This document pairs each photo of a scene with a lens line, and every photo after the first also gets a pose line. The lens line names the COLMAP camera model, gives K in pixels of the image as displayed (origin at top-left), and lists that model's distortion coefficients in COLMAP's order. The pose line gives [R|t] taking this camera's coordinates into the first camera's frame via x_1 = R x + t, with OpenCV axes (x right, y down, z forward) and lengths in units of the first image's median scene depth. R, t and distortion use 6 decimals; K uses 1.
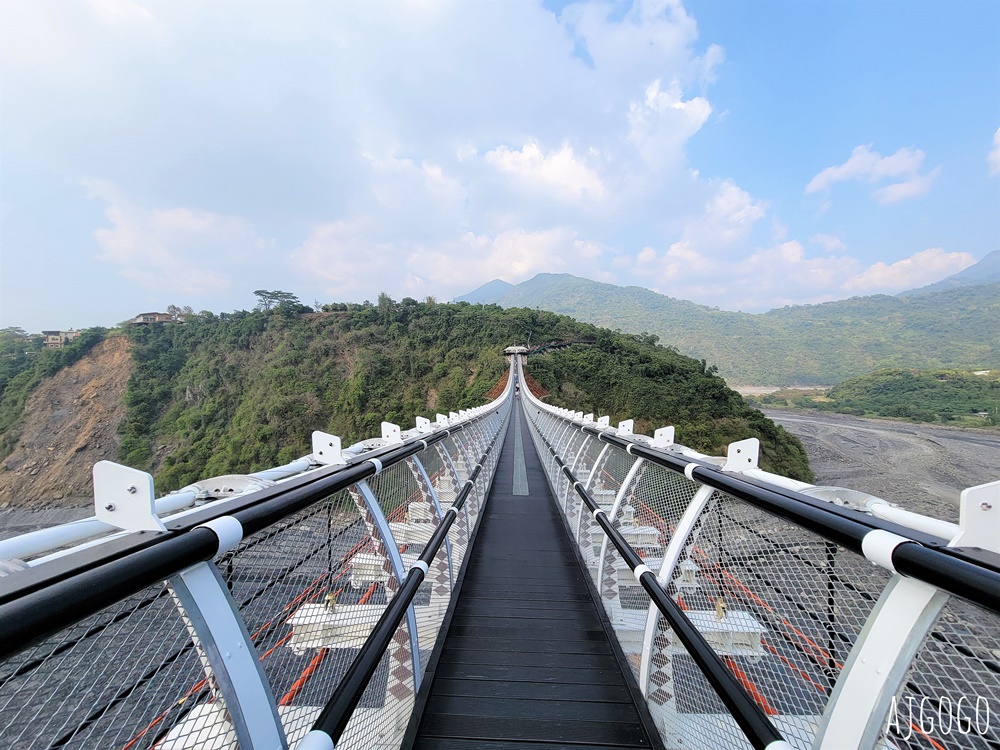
lens RADIAL K [[410.1, 0, 503.6], [0, 410.1, 377.7], [0, 0, 1]] dist [-0.001692, -0.001358]
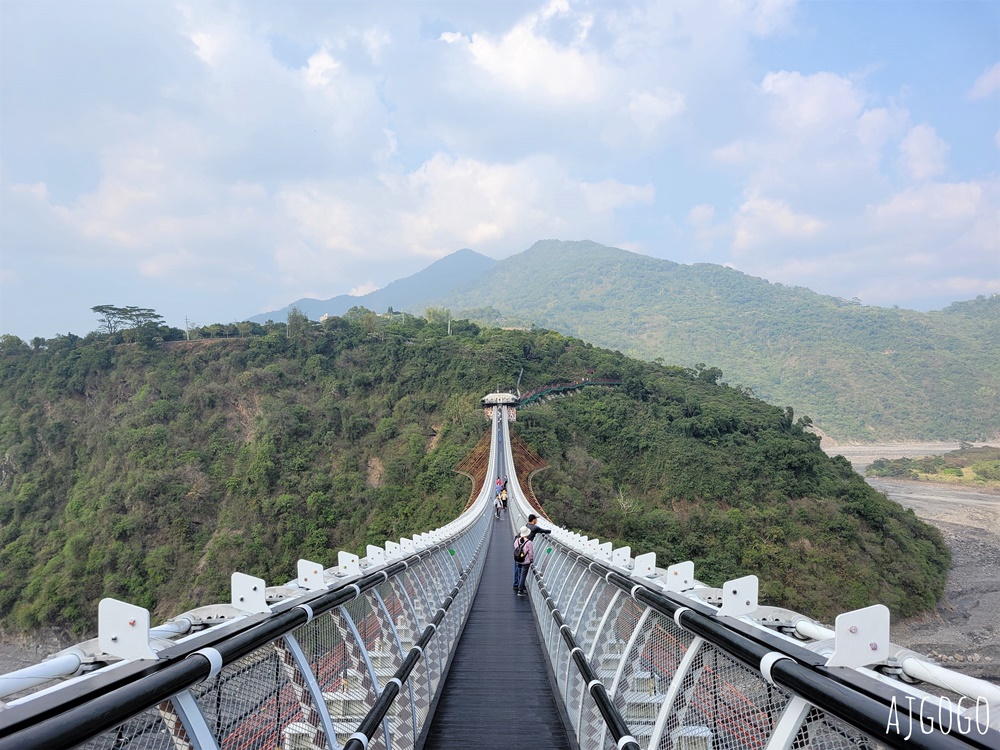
lens RADIAL K [[753.2, 0, 494.2], [0, 753.2, 382.8], [0, 0, 1]] dist [0.051720, -0.028300]
pose [[0.999714, -0.004817, 0.023409, -0.007645], [0.006113, 0.998433, -0.055620, -0.023065], [-0.023105, 0.055748, 0.998178, -0.228562]]
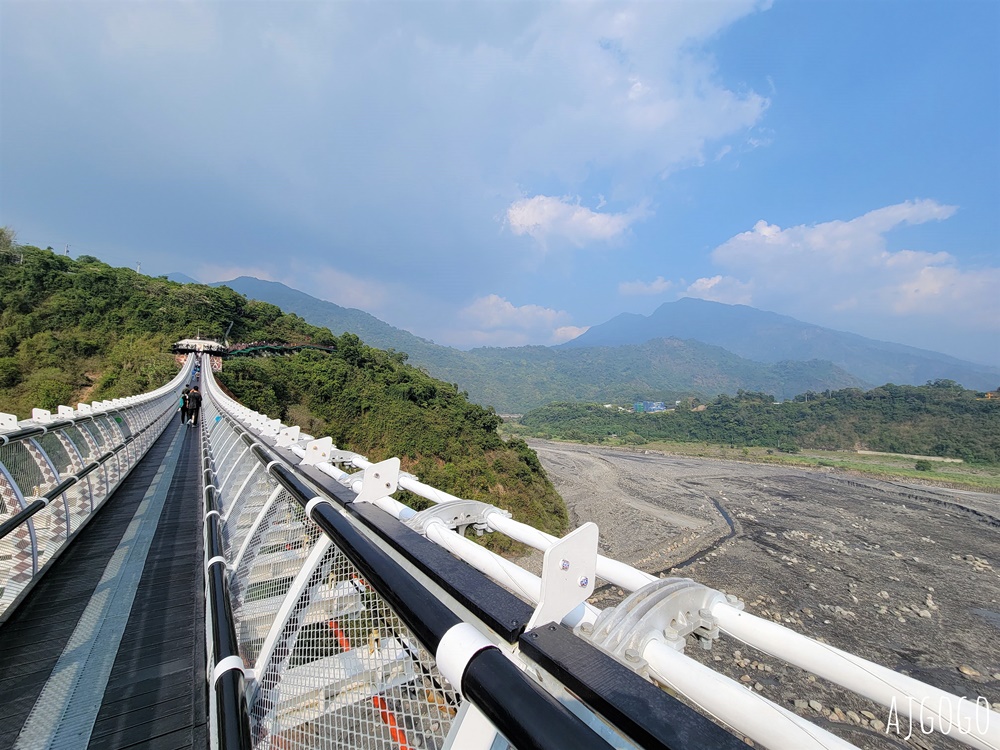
lens RADIAL K [[410.1, 0, 504.4], [0, 410.1, 375.6], [0, 0, 1]] dist [-0.001692, -0.001358]
pose [[0.781931, 0.068112, 0.619633, 0.010068], [-0.025103, 0.996647, -0.077875, 0.007000], [-0.622859, 0.045338, 0.781019, 0.271183]]
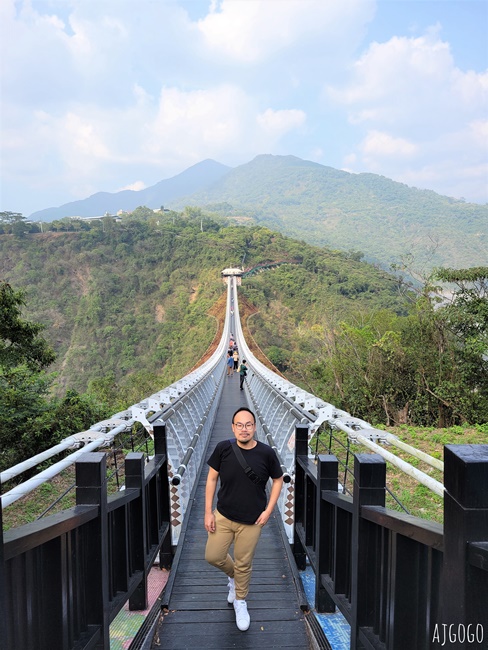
lens RADIAL K [[489.6, 0, 246.2], [0, 489.6, 326.9], [0, 0, 1]] dist [0.051720, -0.028300]
pose [[0.998185, -0.004768, 0.060035, -0.012693], [-0.001235, 0.995031, 0.099557, -0.047115], [-0.060212, -0.099450, 0.993219, -0.380730]]
